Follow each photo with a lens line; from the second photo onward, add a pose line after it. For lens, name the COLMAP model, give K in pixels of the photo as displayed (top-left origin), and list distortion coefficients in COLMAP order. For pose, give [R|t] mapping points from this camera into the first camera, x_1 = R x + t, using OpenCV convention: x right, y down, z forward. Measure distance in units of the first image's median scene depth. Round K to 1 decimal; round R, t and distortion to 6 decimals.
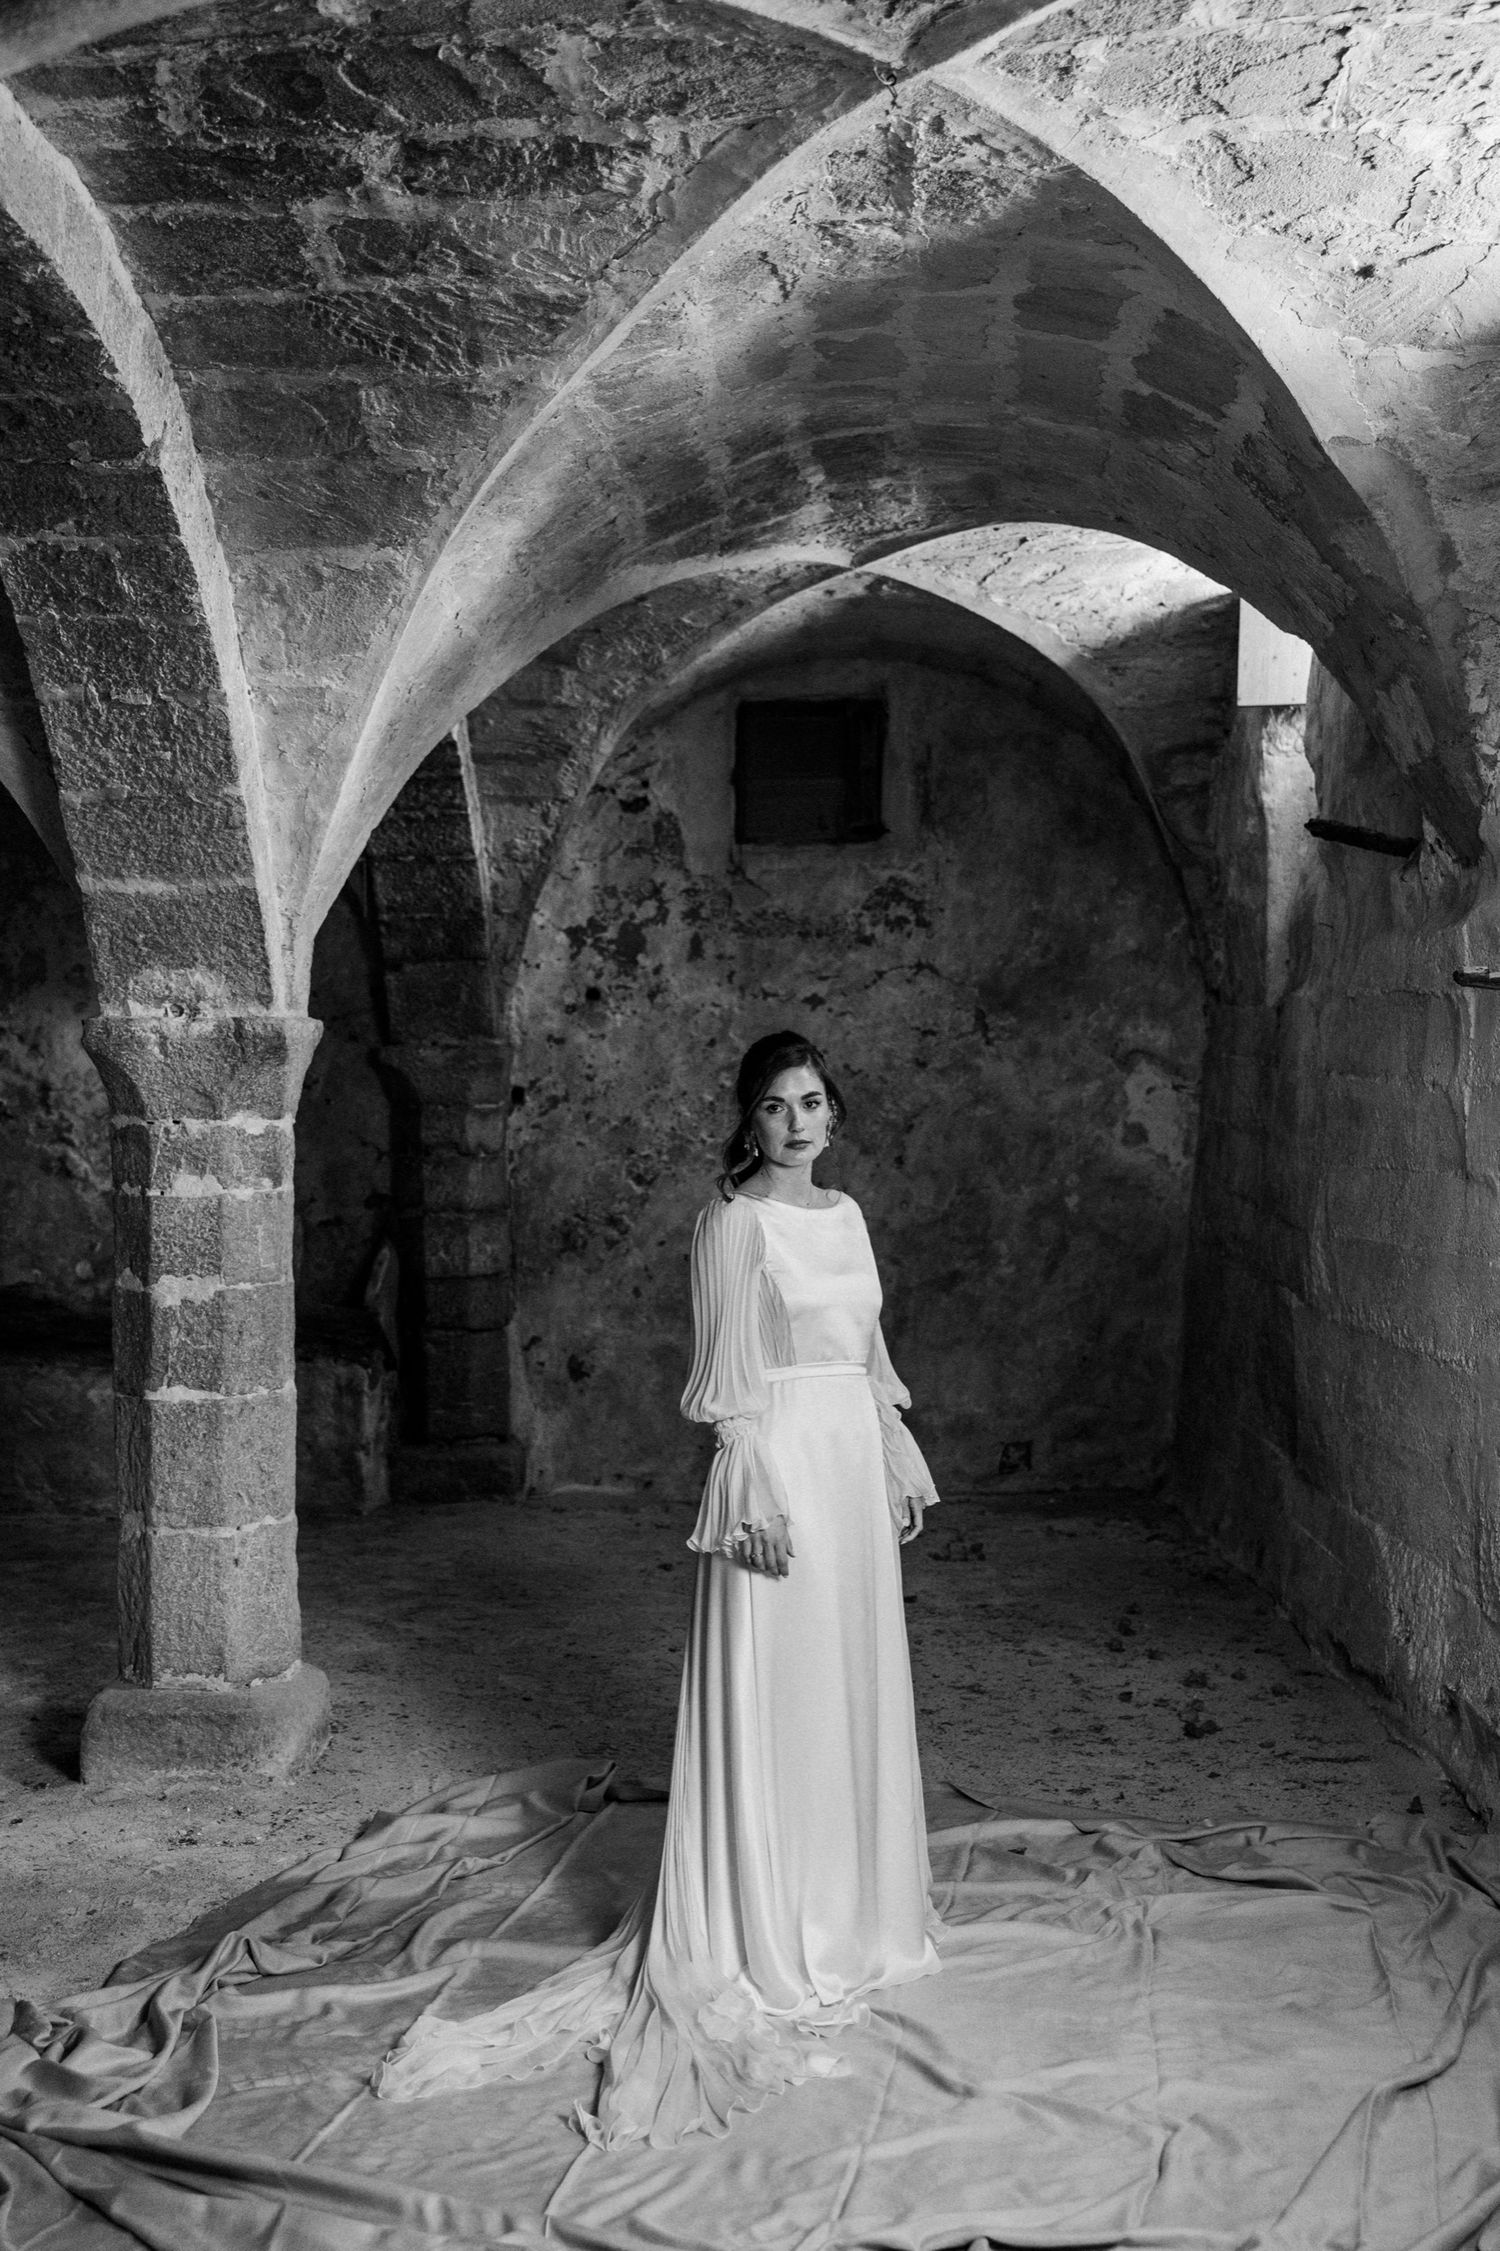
lens RADIAL K [[2827.4, 0, 821.4], [0, 2827.4, 1197.2], [0, 0, 1]] dist [-0.016653, 0.000000]
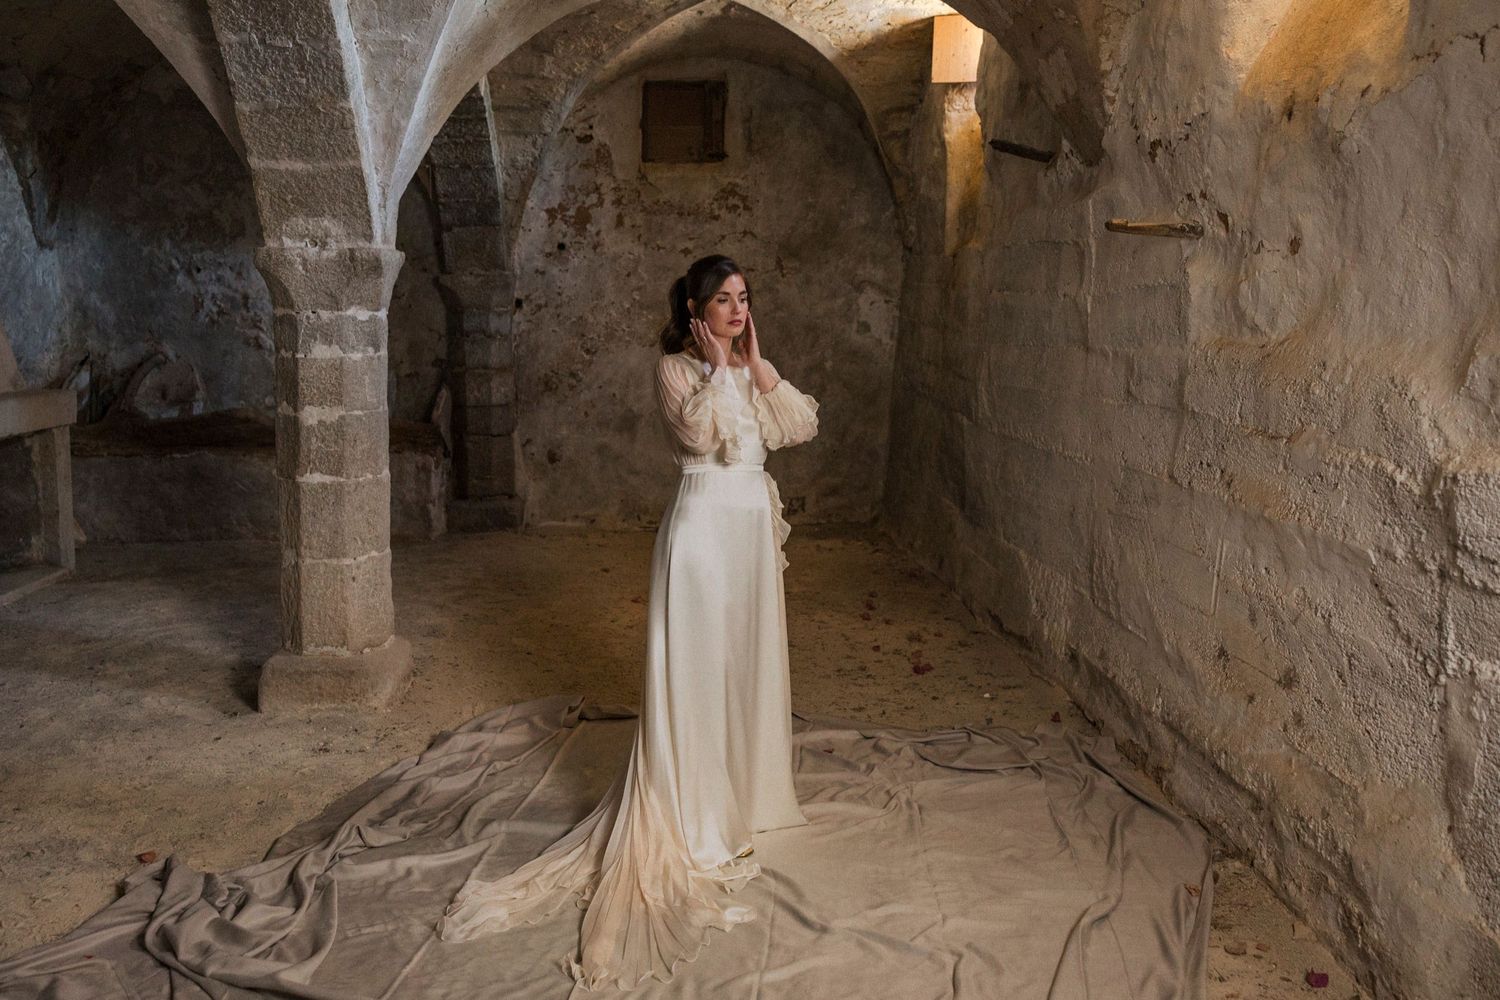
lens RADIAL K [[1390.6, 0, 755.3], [0, 1390.6, 432.7], [0, 0, 1]] dist [0.009940, 0.000000]
pose [[0.997722, 0.000954, 0.067460, -0.018298], [-0.004248, 0.998804, 0.048704, 0.001905], [-0.067333, -0.048880, 0.996532, 0.116722]]
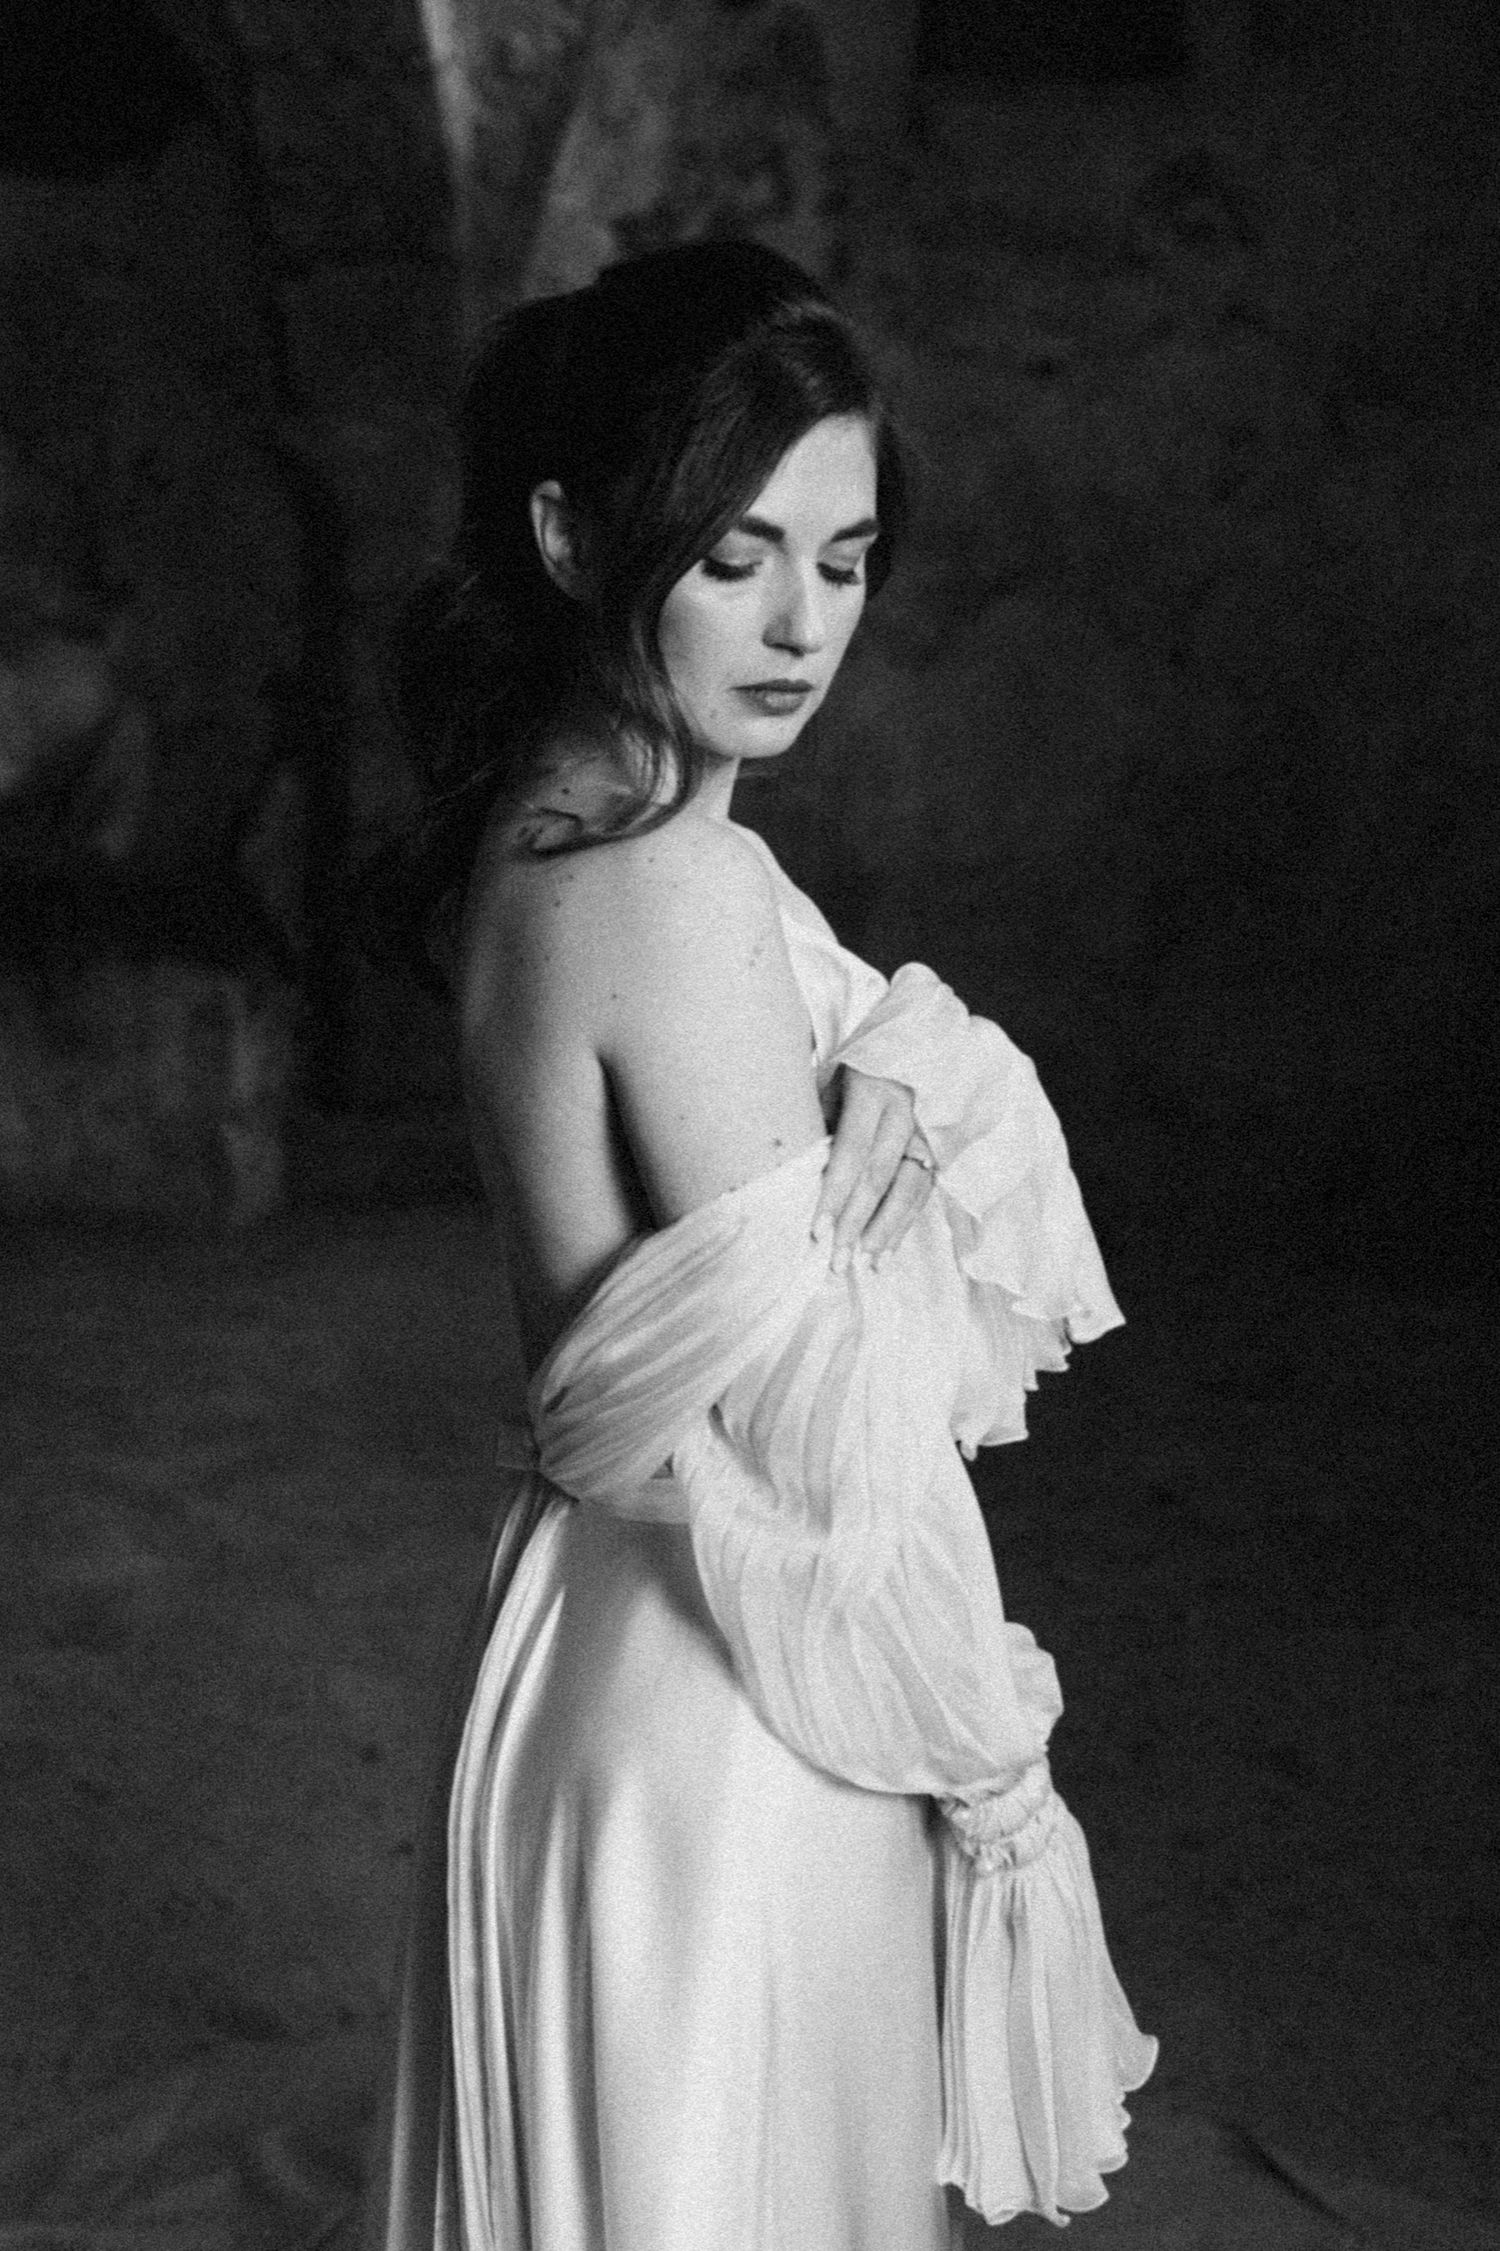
lens RADIAL K [[3080.4, 0, 927.2], [0, 3080.4, 1170.4], [0, 0, 1]] dist [0.007534, 0.000000]
pose [[0.998089, 0.050285, -0.035920, 0.004410], [-0.043947, 0.986220, 0.159497, -0.008245], [0.043445, -0.157614, 0.986545, 0.364479]]
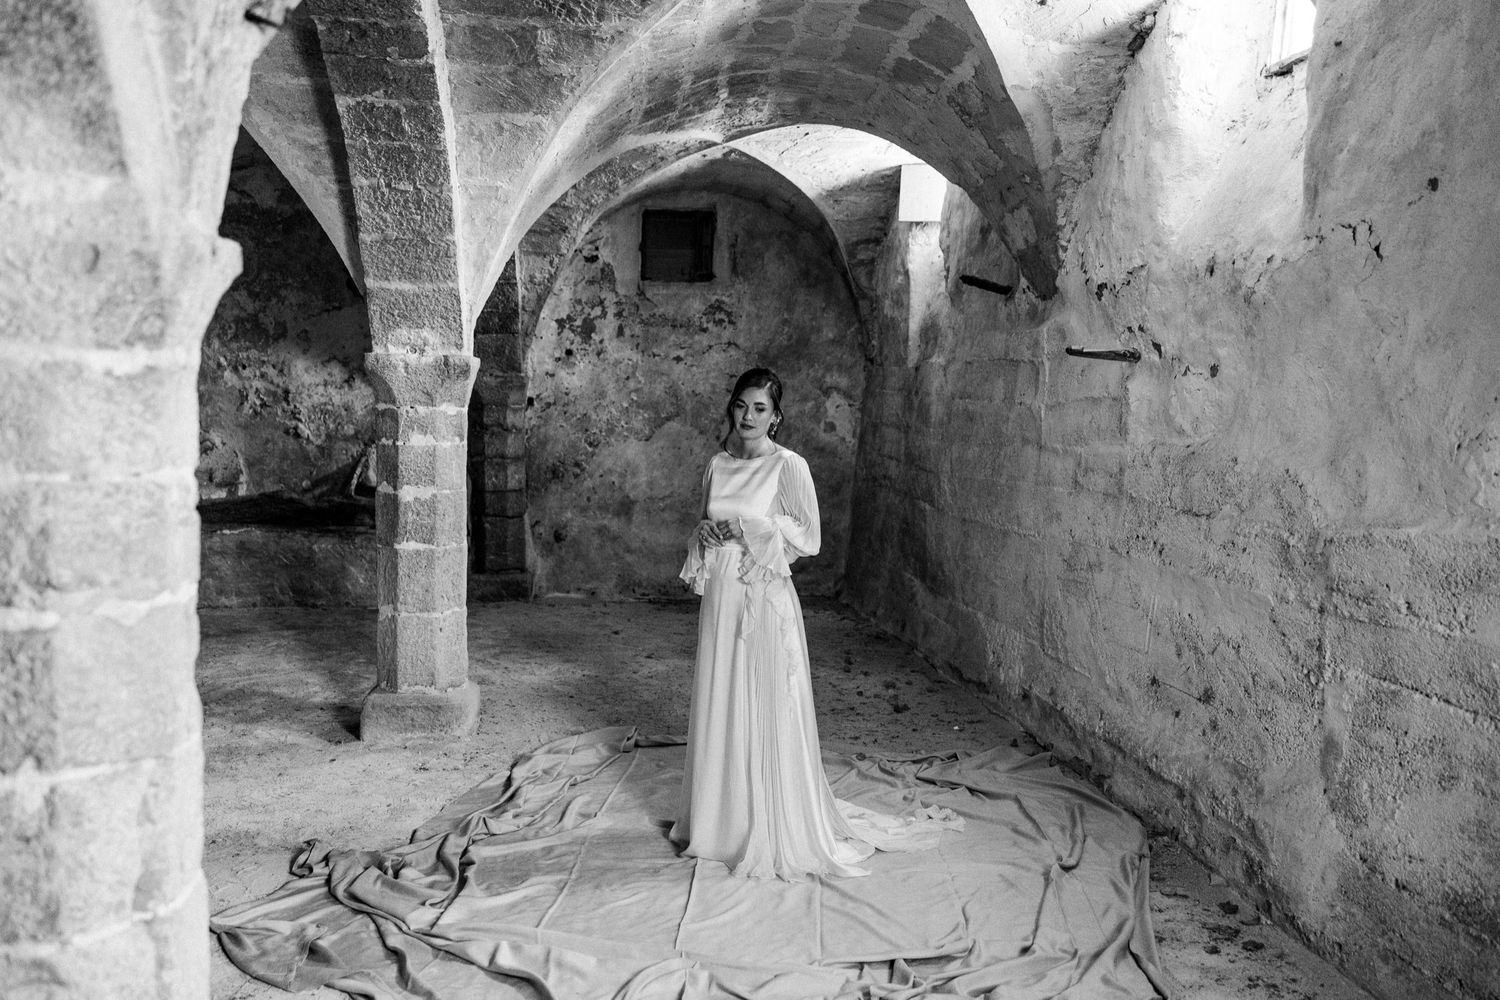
lens RADIAL K [[1328.7, 0, 769.1], [0, 1328.7, 536.5], [0, 0, 1]] dist [0.006239, -0.009416]
pose [[0.989337, 0.009478, 0.145338, -0.077047], [-0.017646, 0.998330, 0.055014, 0.005205], [-0.144574, -0.056992, 0.987851, 0.029374]]
